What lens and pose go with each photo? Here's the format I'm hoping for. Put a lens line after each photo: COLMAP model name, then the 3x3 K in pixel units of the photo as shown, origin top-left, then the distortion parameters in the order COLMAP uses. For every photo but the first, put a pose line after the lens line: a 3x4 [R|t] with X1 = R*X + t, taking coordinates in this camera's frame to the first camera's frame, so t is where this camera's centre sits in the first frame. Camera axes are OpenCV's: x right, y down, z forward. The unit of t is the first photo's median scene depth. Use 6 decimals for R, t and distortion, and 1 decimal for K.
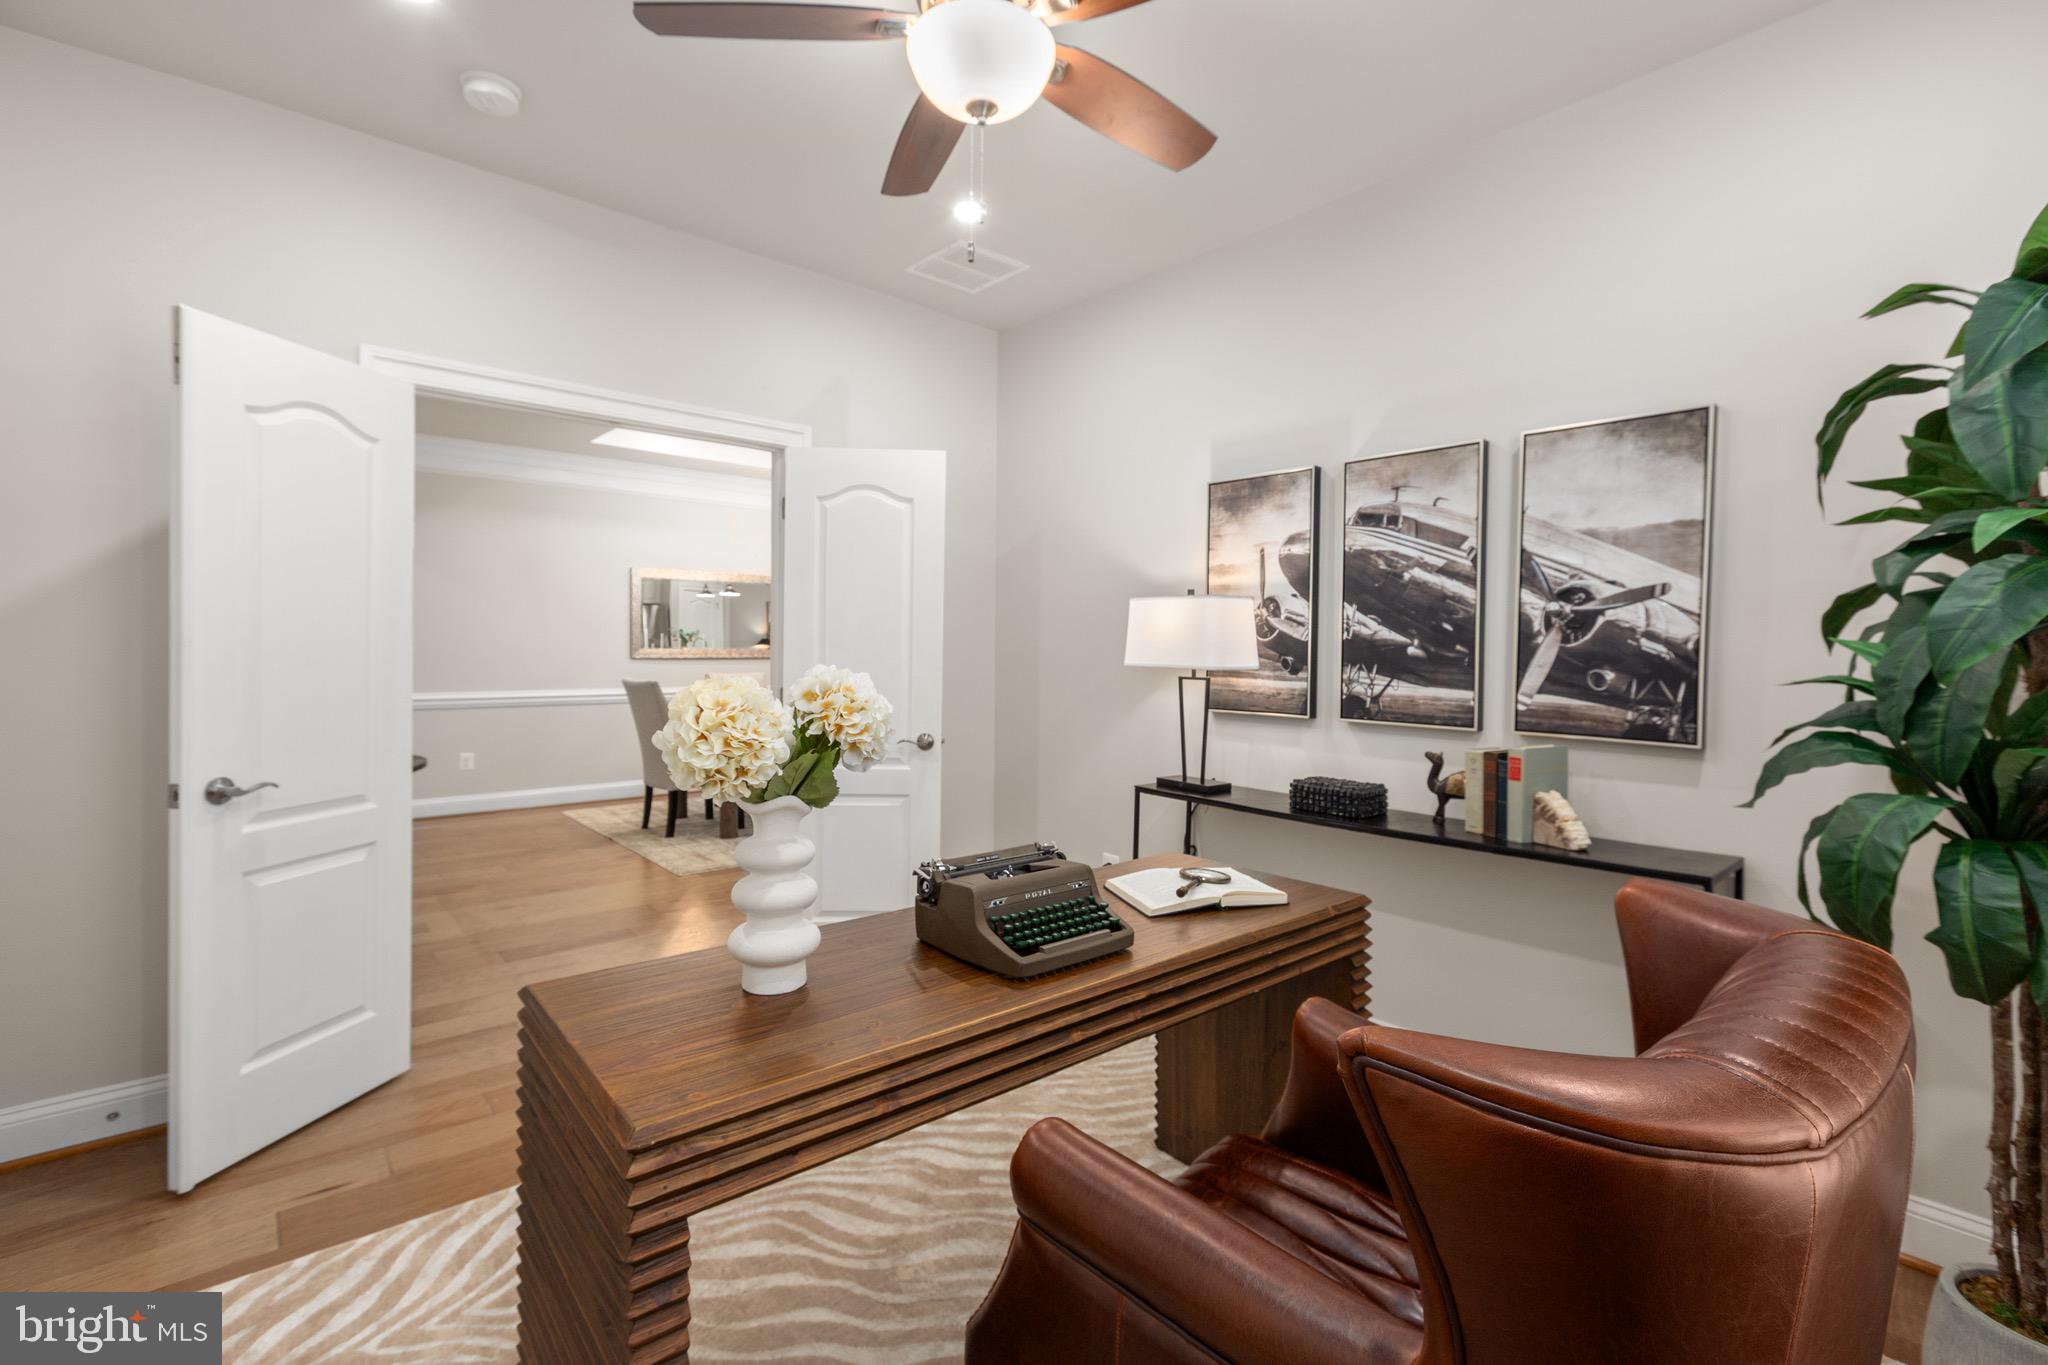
lens RADIAL K [[932.9, 0, 1031.3], [0, 932.9, 645.6], [0, 0, 1]] dist [0.001588, -0.000476]
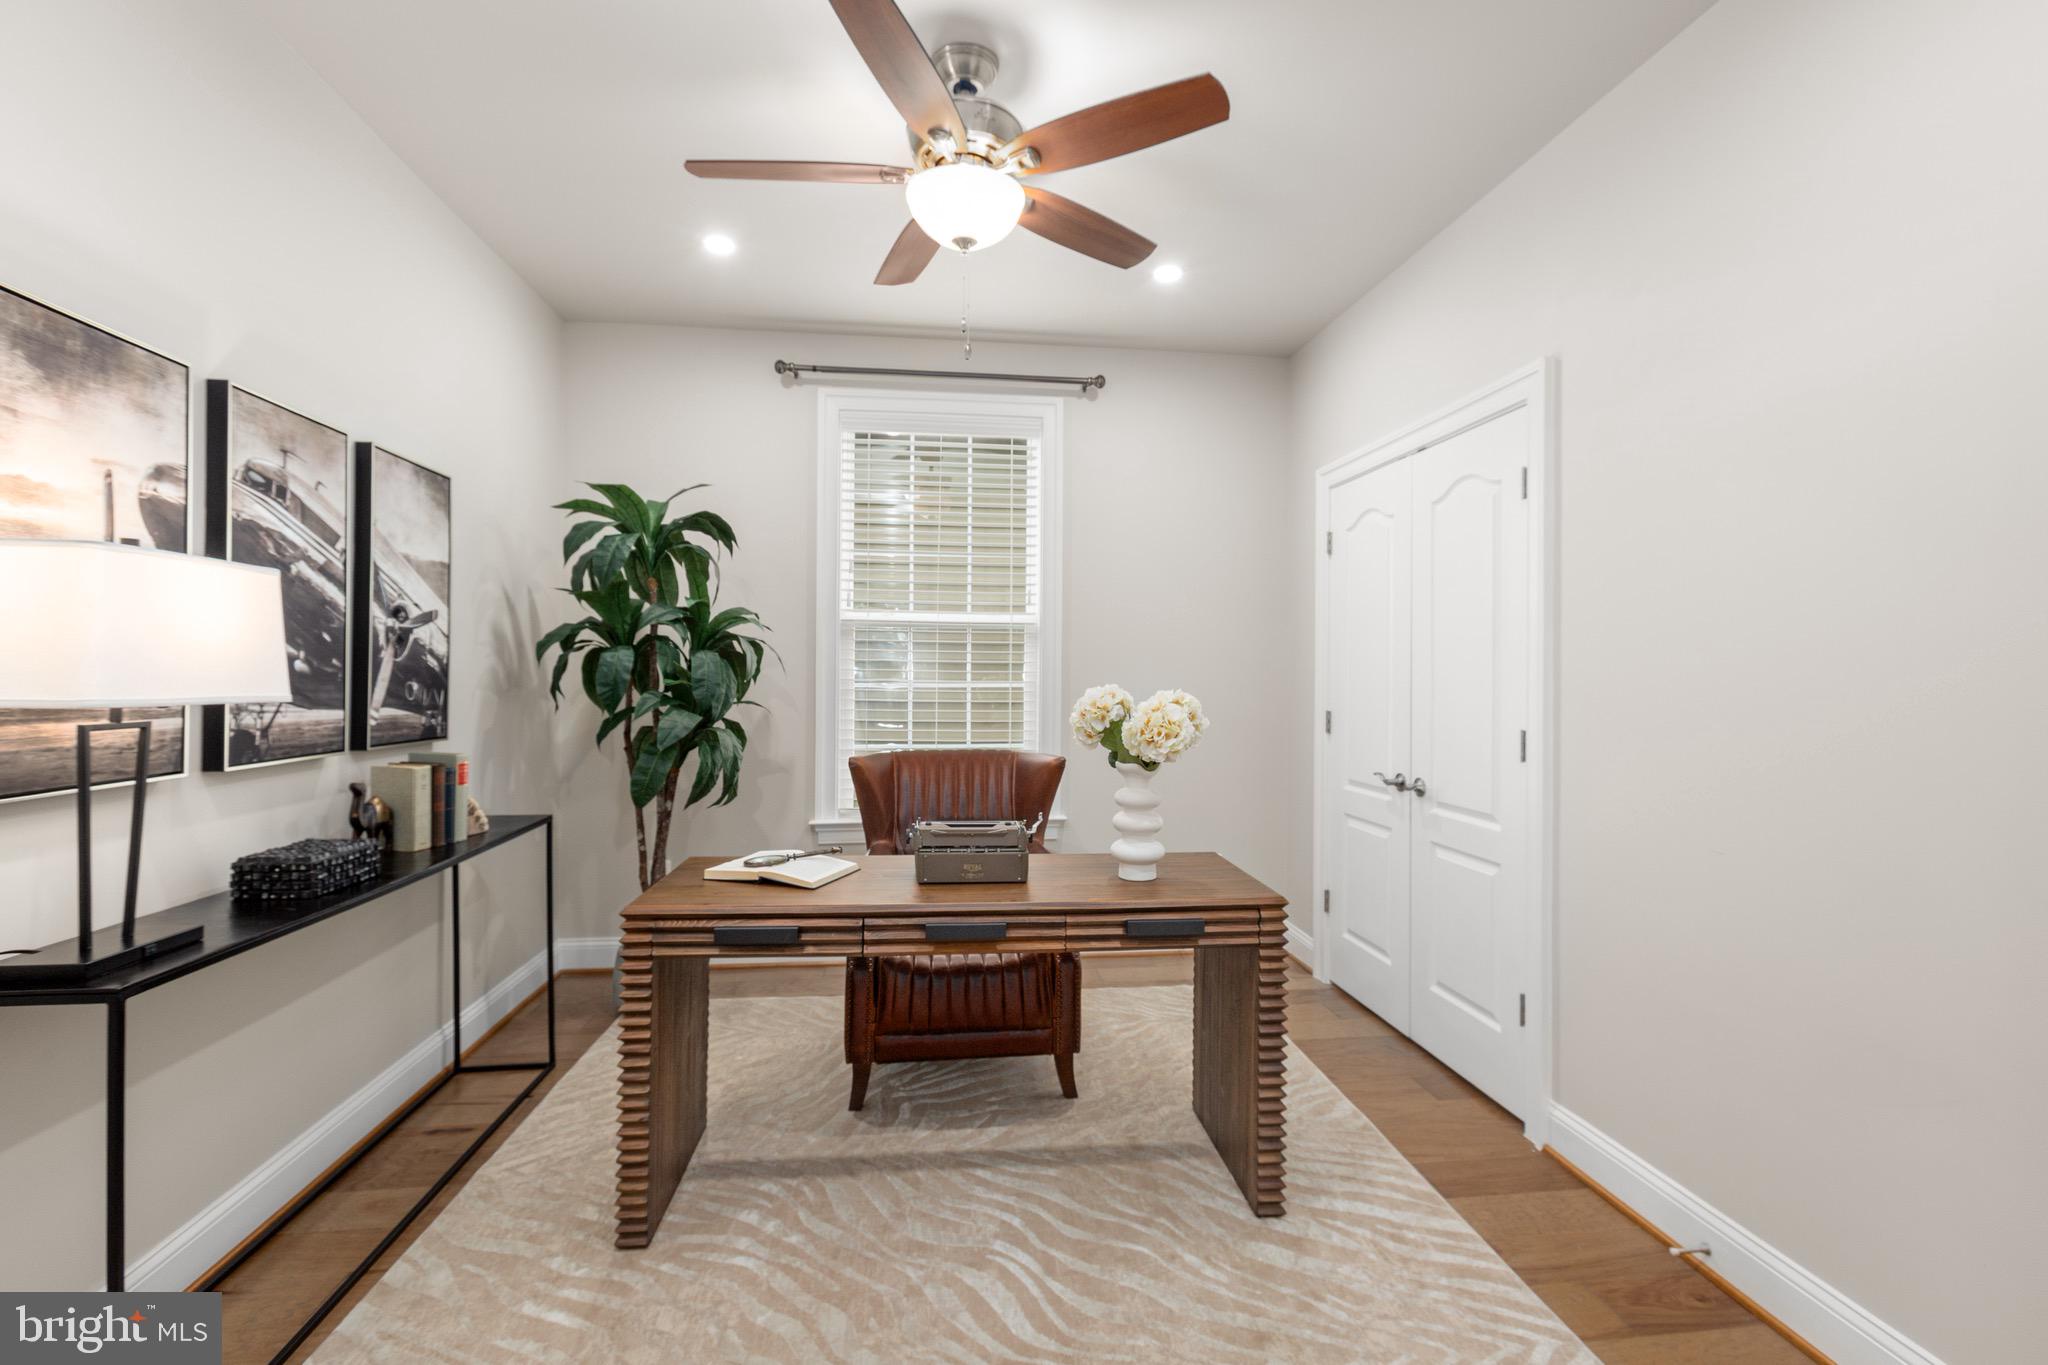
lens RADIAL K [[931.7, 0, 1018.9], [0, 931.7, 677.2], [0, 0, 1]] dist [0.000356, -0.000061]
pose [[-0.824368, -0.014483, 0.565869, -0.542463], [-0.011278, 0.999894, 0.009160, 0.001622], [-0.565942, 0.001169, -0.824444, 1.308942]]
